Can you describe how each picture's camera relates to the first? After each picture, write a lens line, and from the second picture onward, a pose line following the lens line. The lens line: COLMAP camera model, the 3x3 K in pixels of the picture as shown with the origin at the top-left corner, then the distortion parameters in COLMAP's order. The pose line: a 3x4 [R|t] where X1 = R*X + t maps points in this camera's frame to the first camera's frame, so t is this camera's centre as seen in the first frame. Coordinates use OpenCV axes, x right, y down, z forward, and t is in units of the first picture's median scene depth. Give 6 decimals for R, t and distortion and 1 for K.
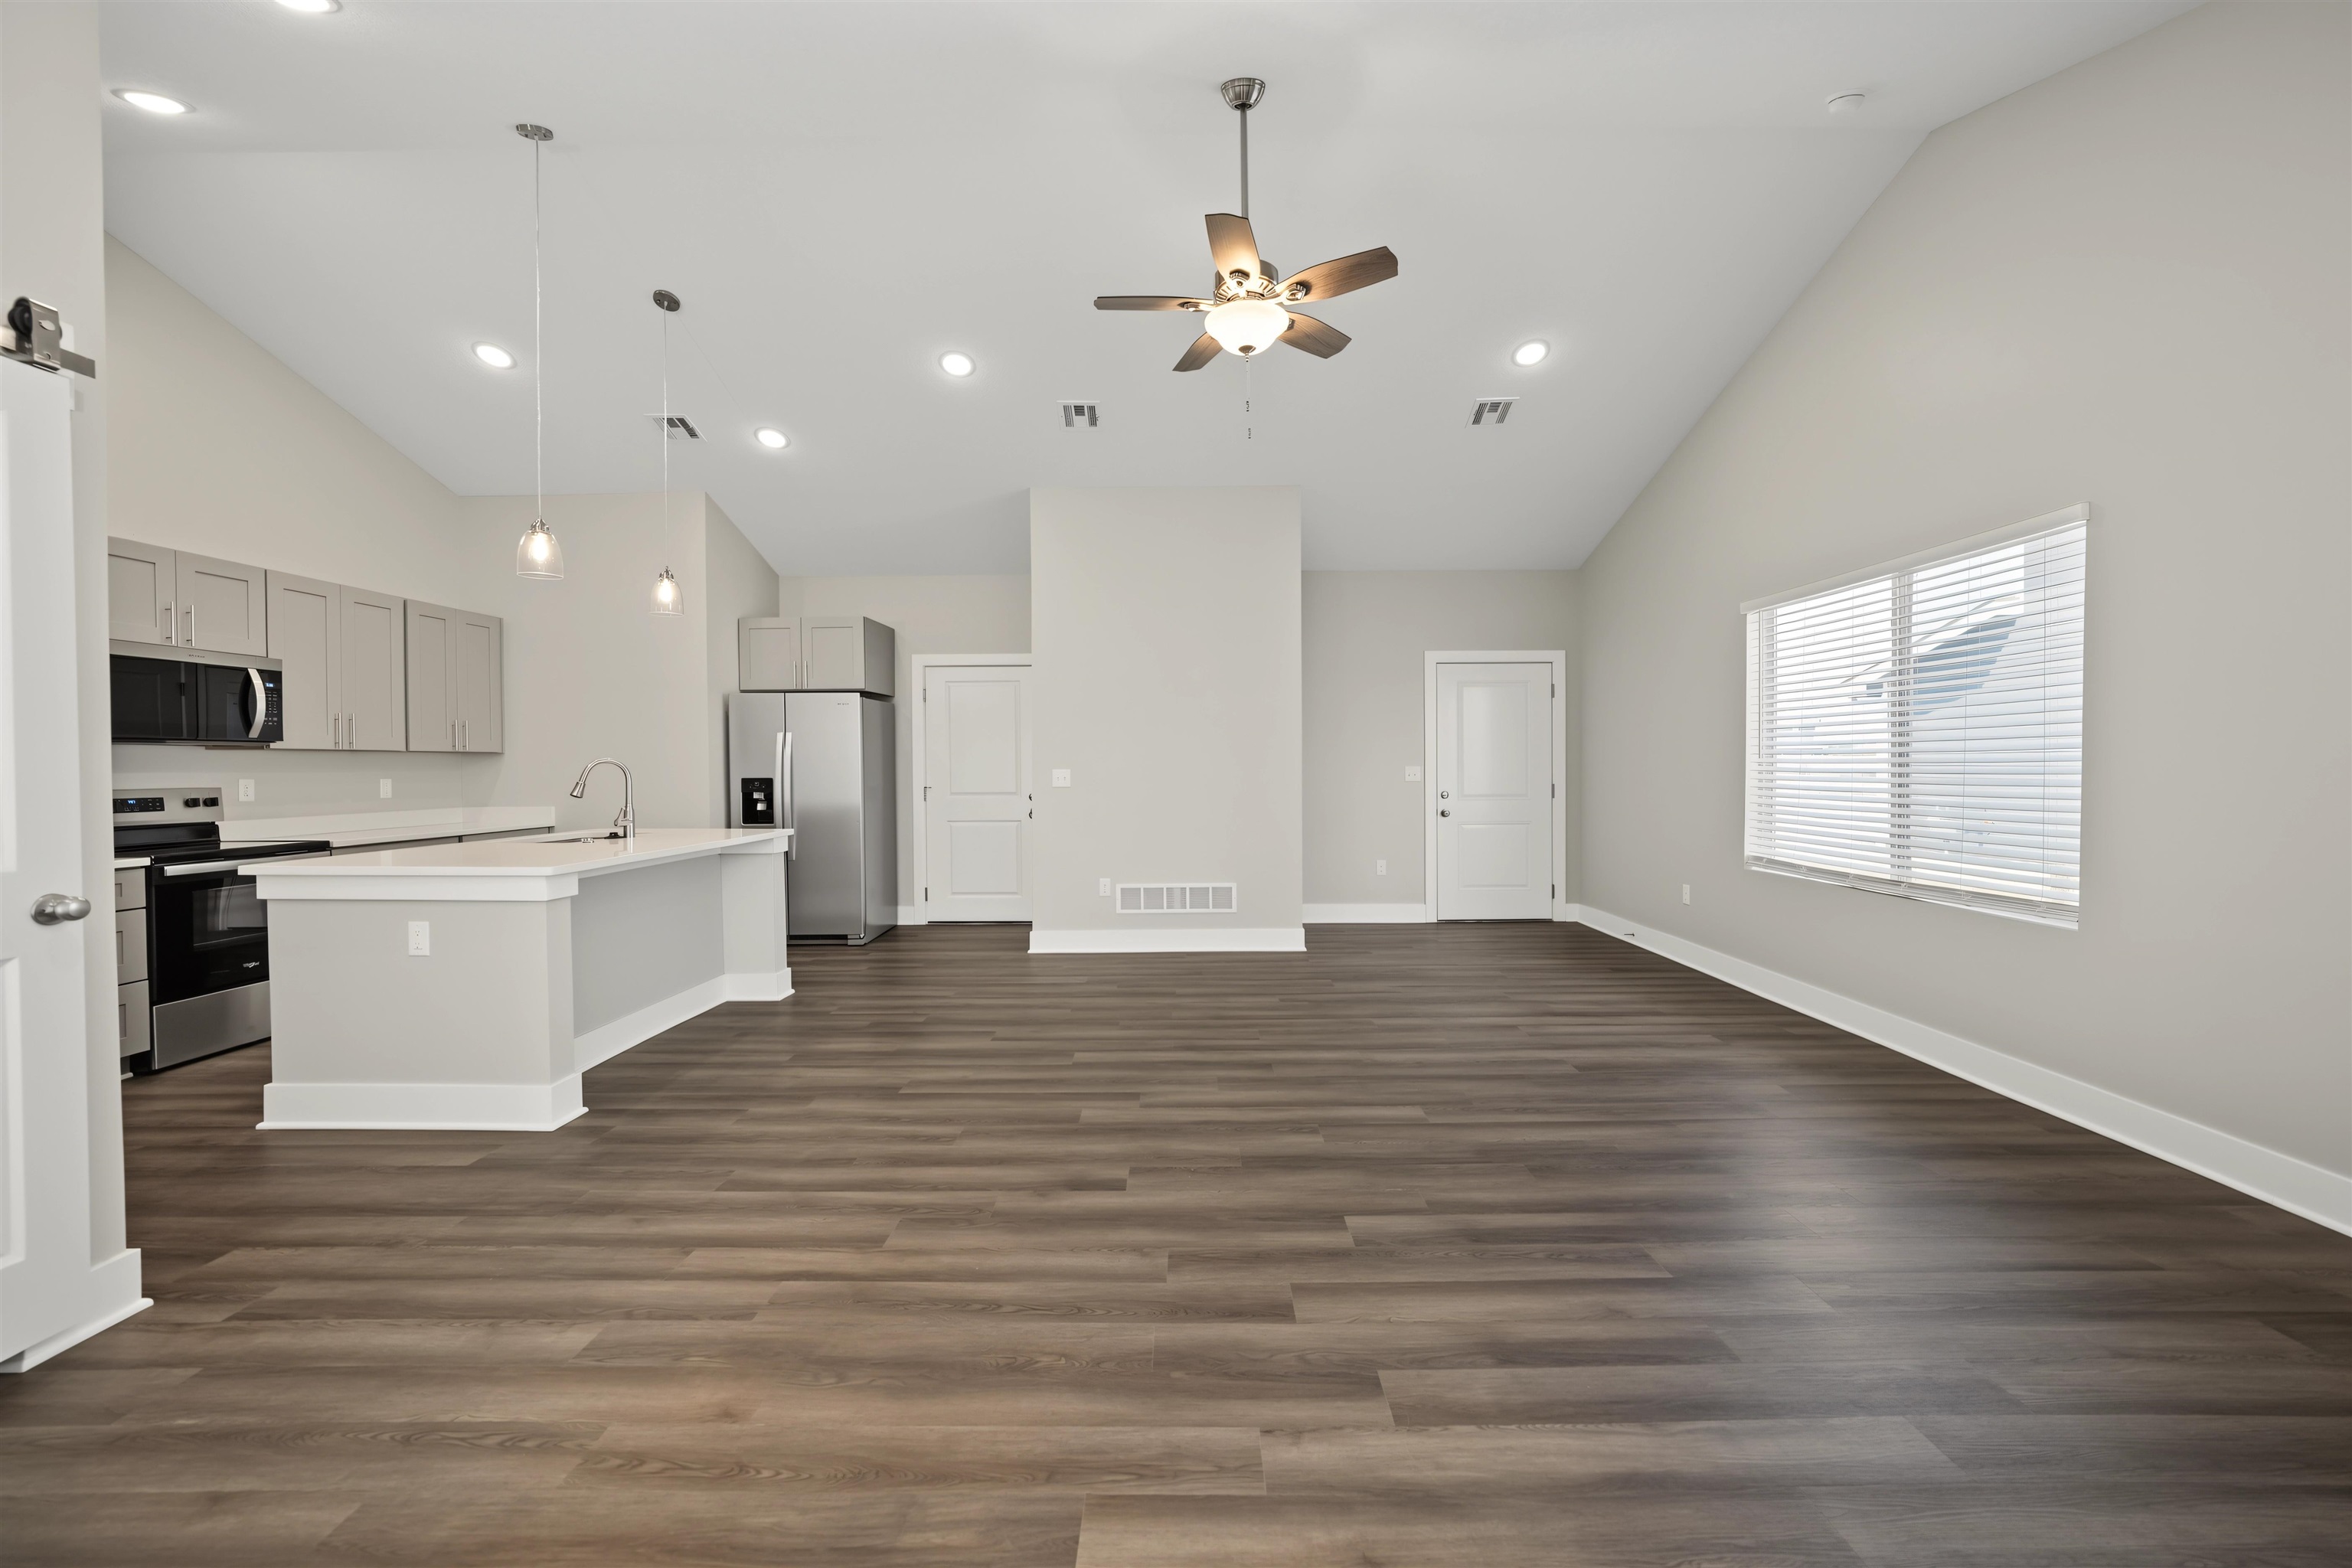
lens RADIAL K [[866.7, 0, 1181.6], [0, 866.7, 775.9], [0, 0, 1]] dist [-0.017366, 0.003535]
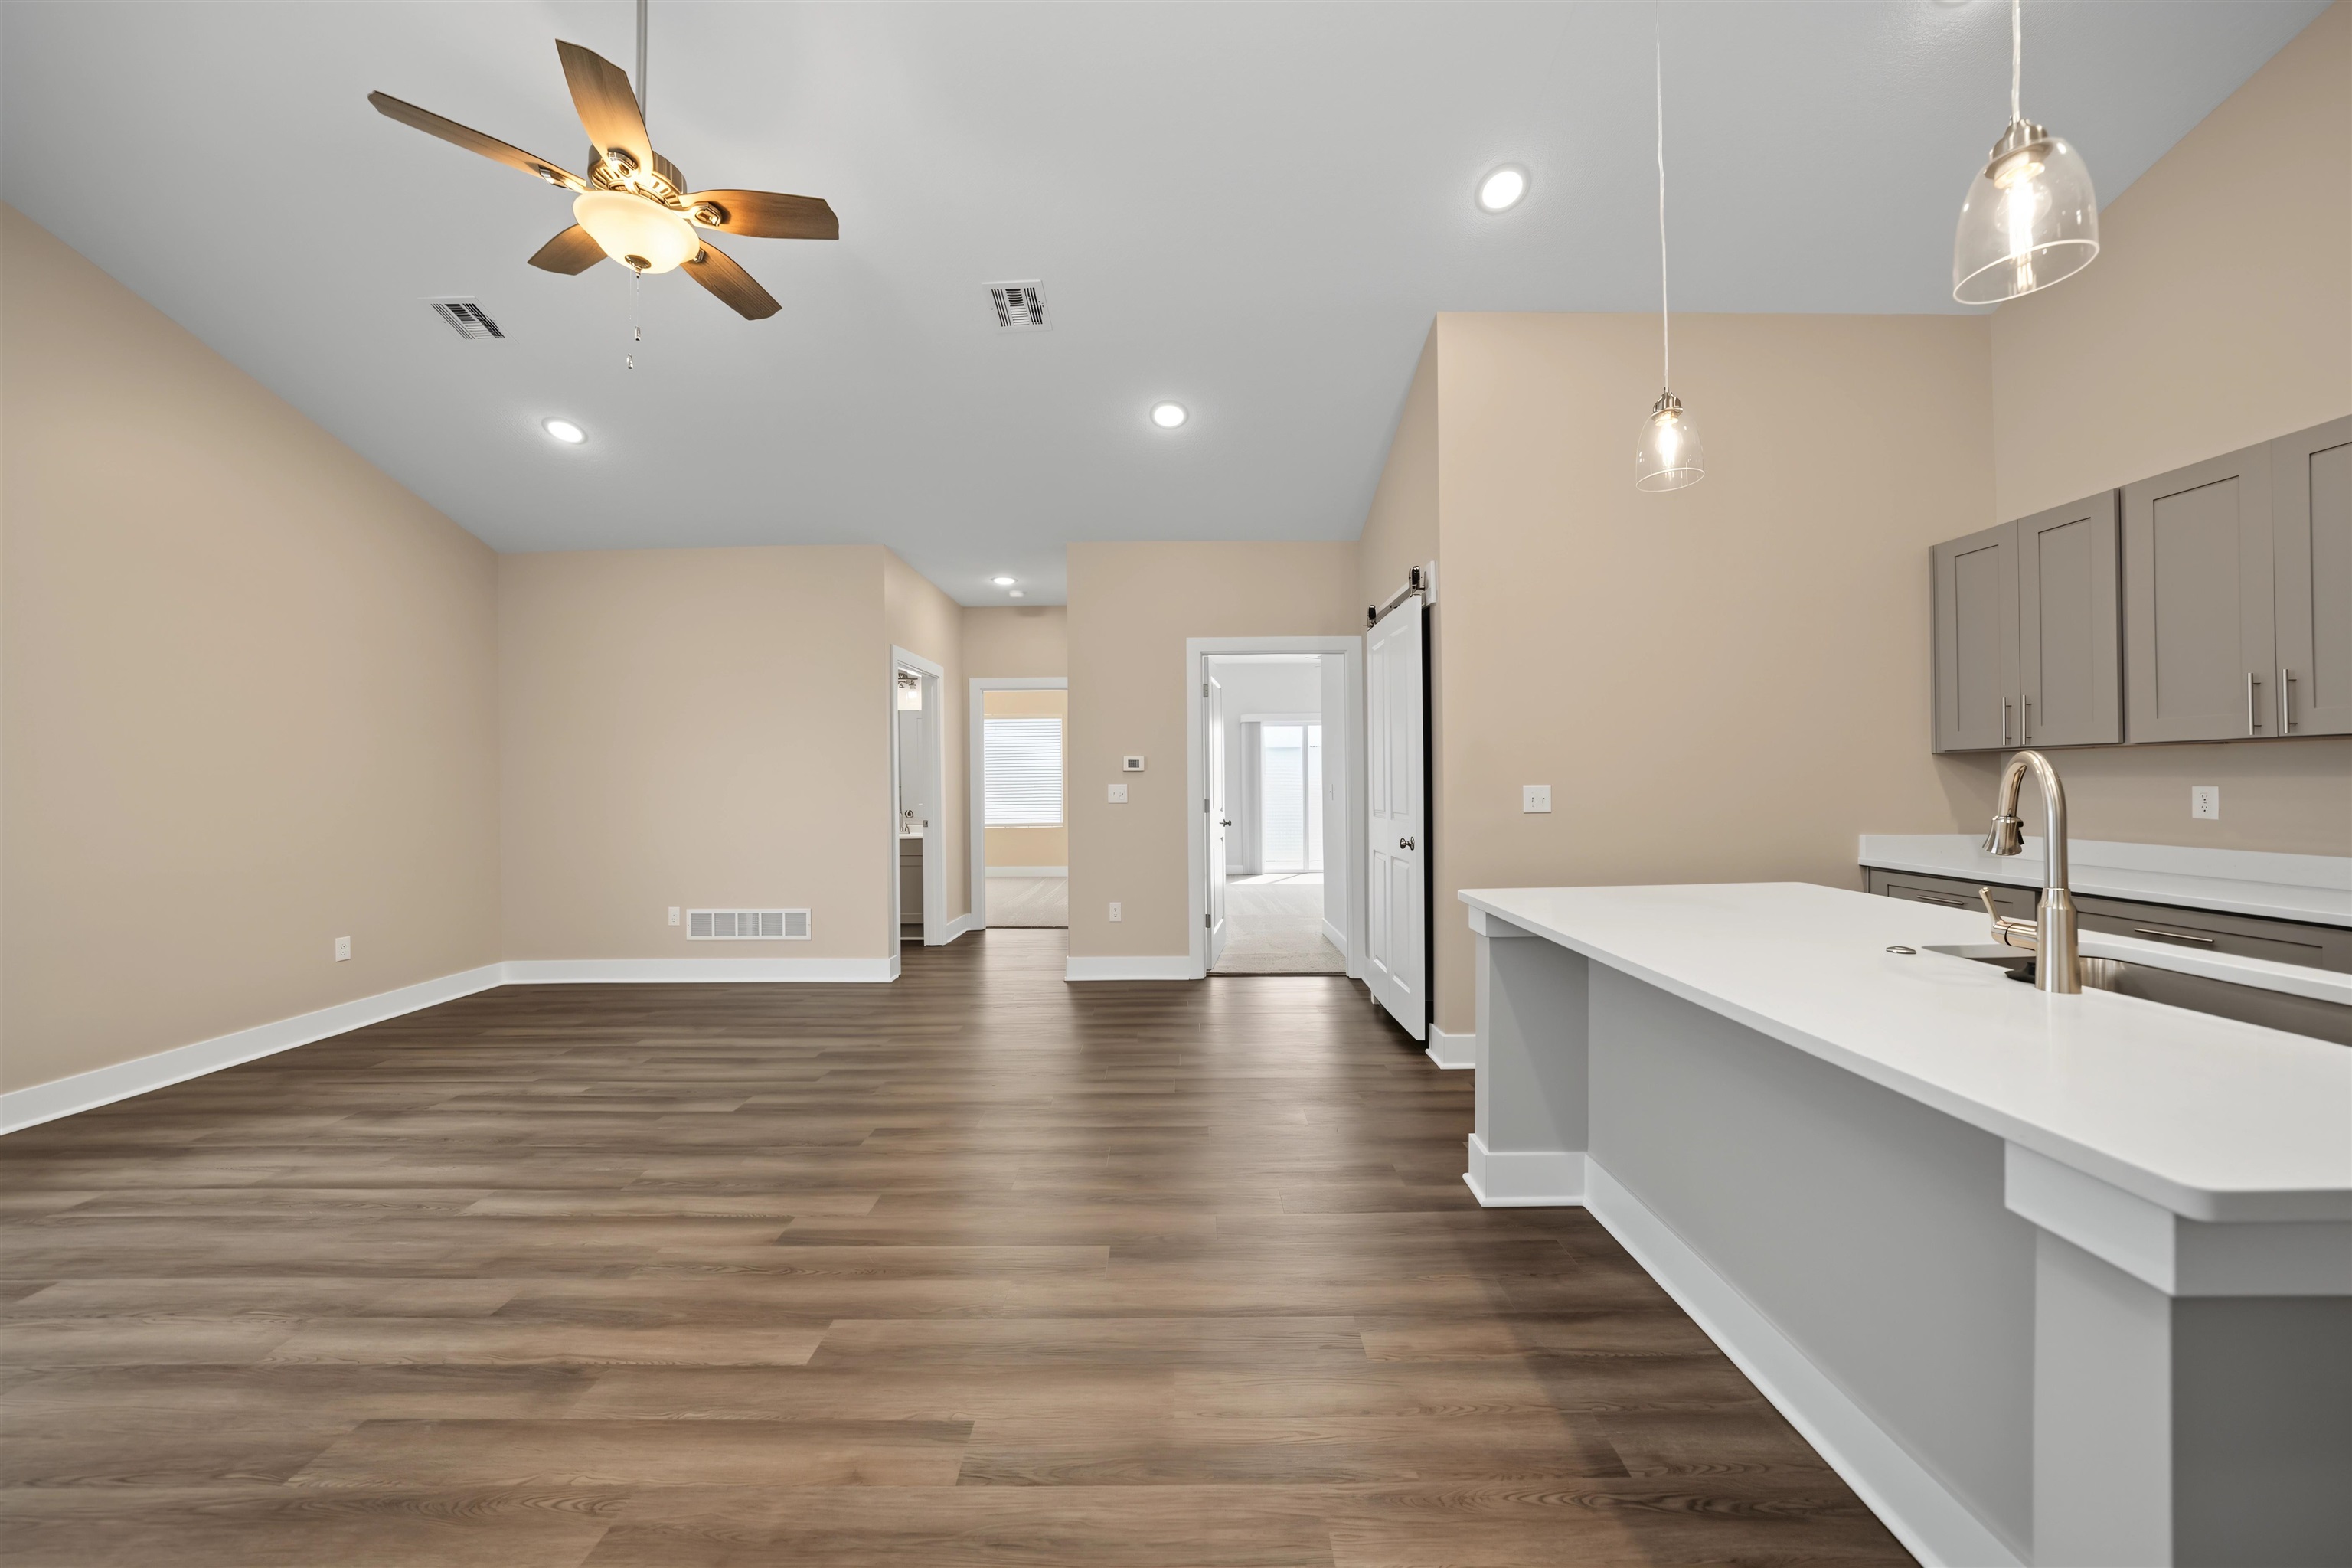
lens RADIAL K [[813.1, 0, 1175.7], [0, 813.1, 777.0], [0, 0, 1]] dist [-0.010892, 0.000391]
pose [[-0.999872, 0.016007, 0.000641, -0.305312], [0.016013, 0.999823, 0.009880, -0.019066], [-0.000483, 0.009889, -0.999951, 1.307168]]
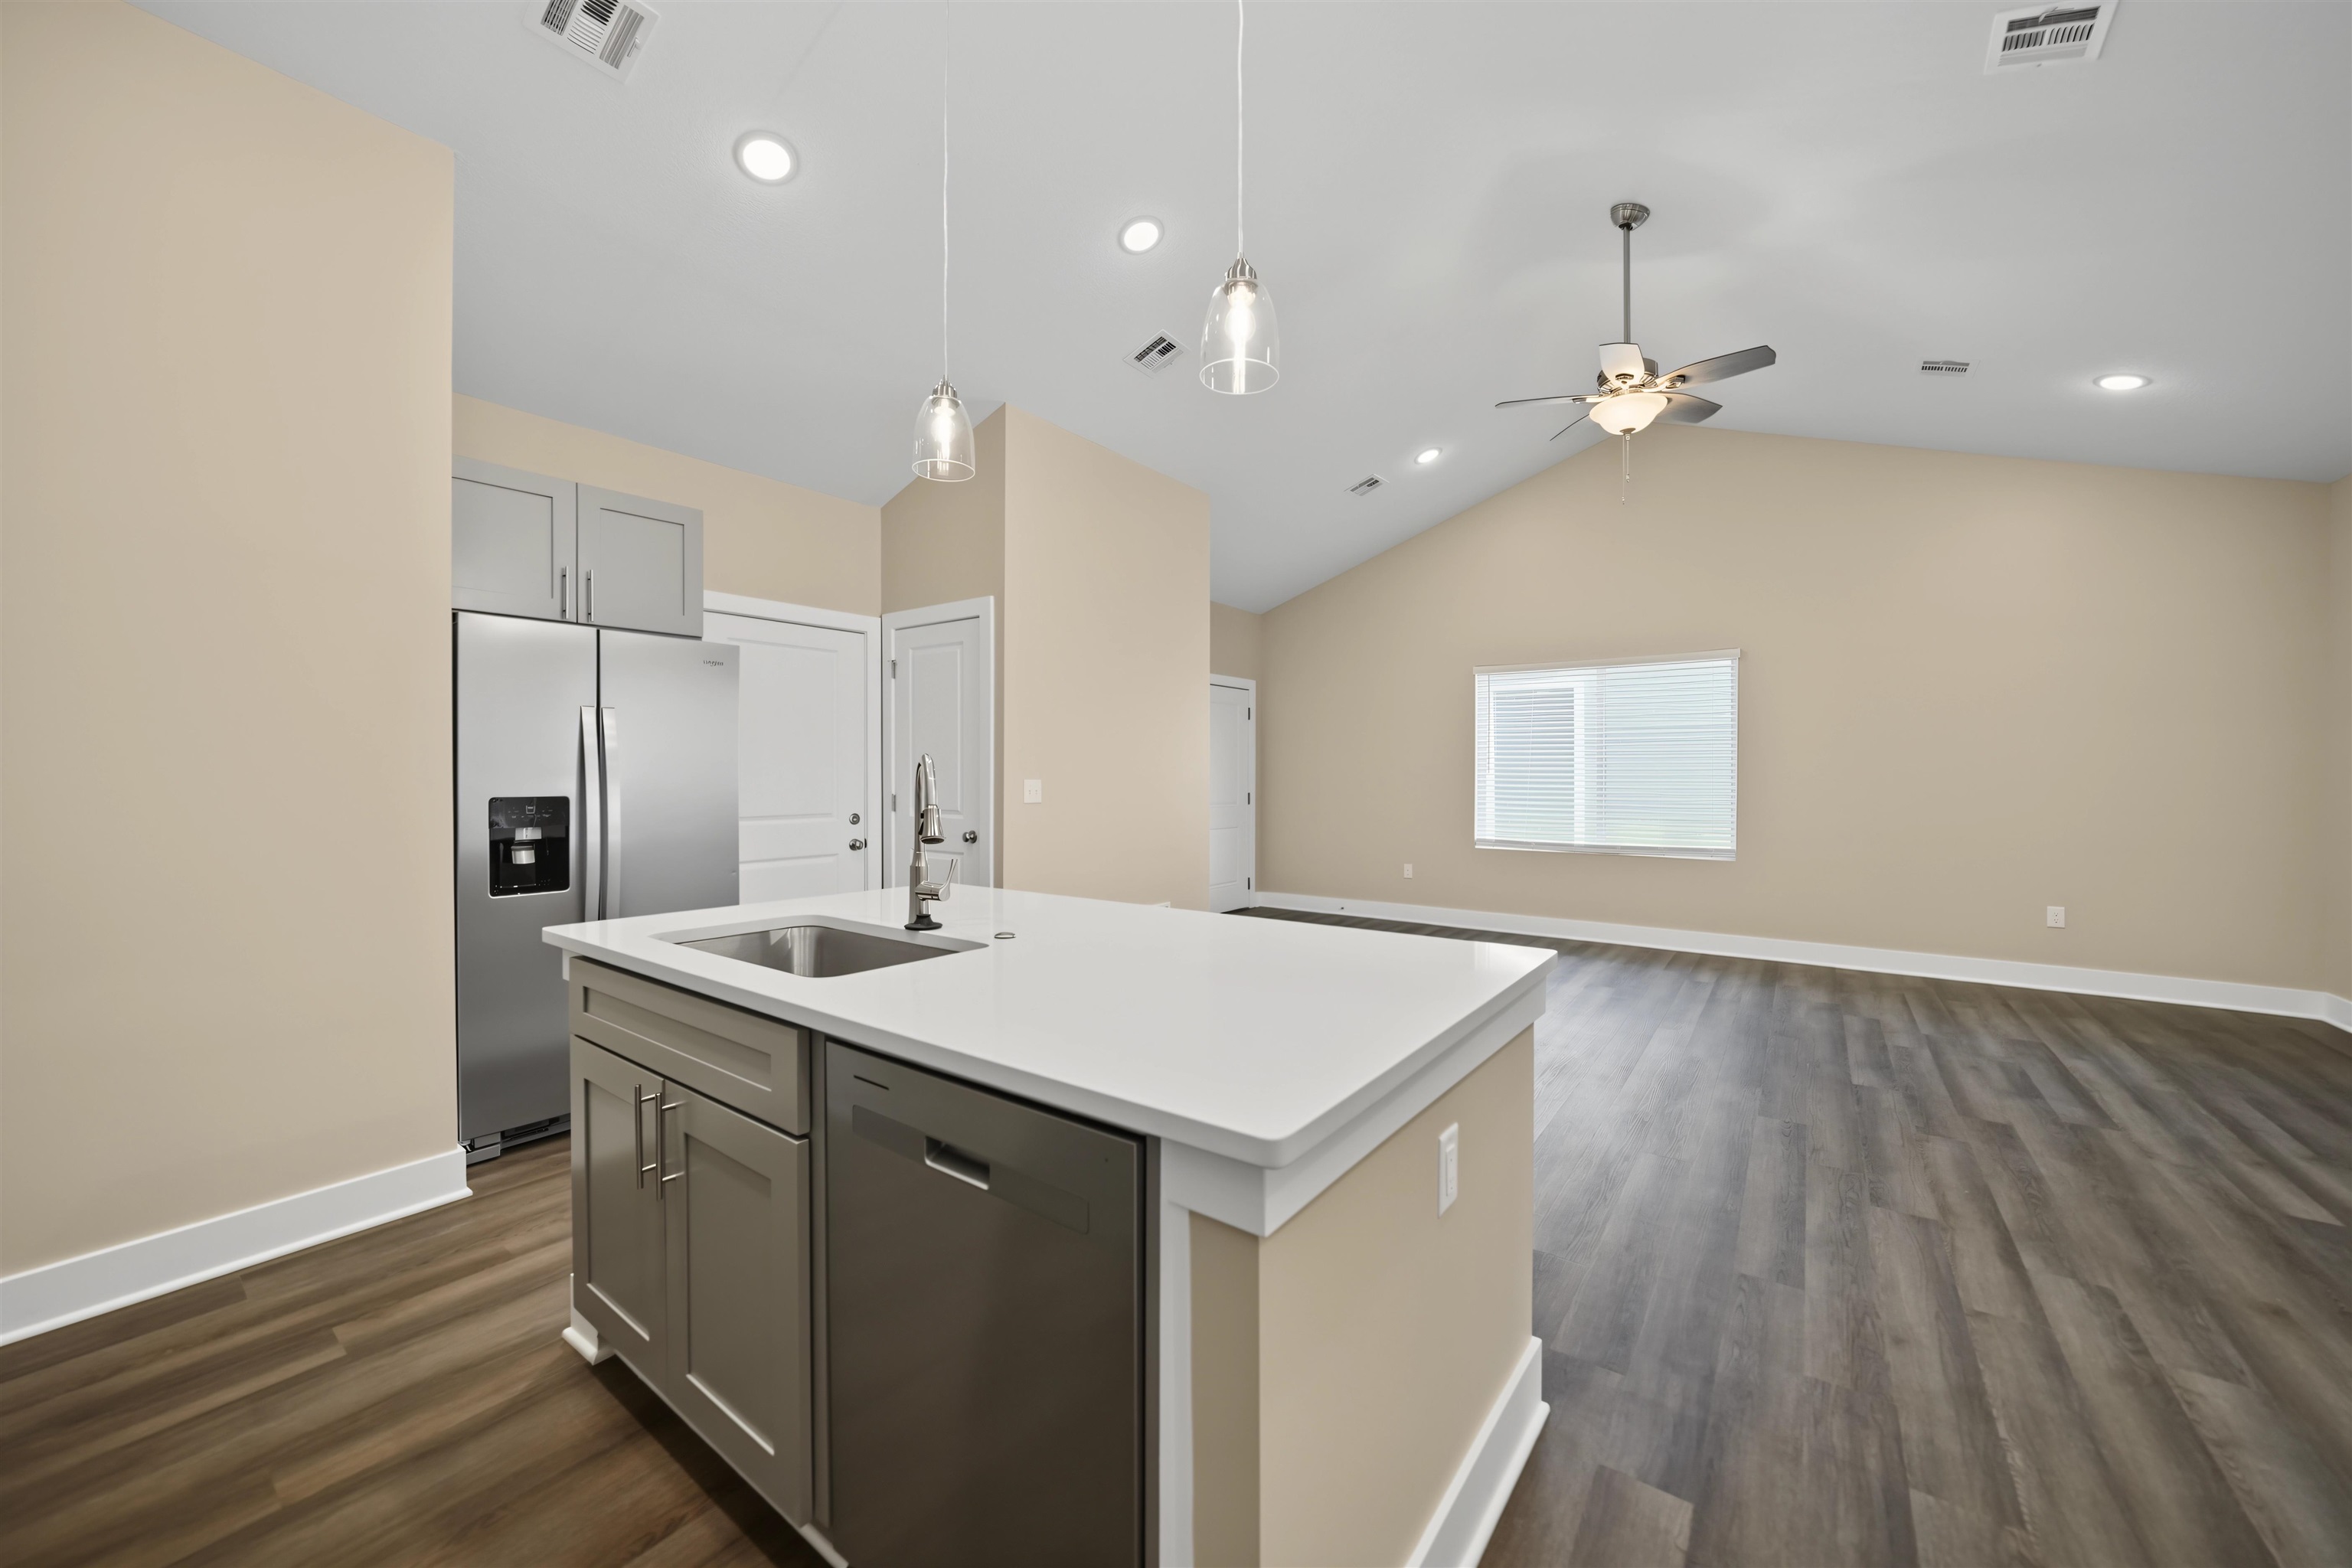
lens RADIAL K [[866.7, 0, 1189.6], [0, 866.7, 782.2], [0, 0, 1]] dist [-0.017366, 0.003535]
pose [[0.579749, -0.000472, 0.814795, -0.939687], [0.005056, 0.999983, -0.003018, -0.002800], [-0.814779, 0.005869, 0.579742, 0.606213]]
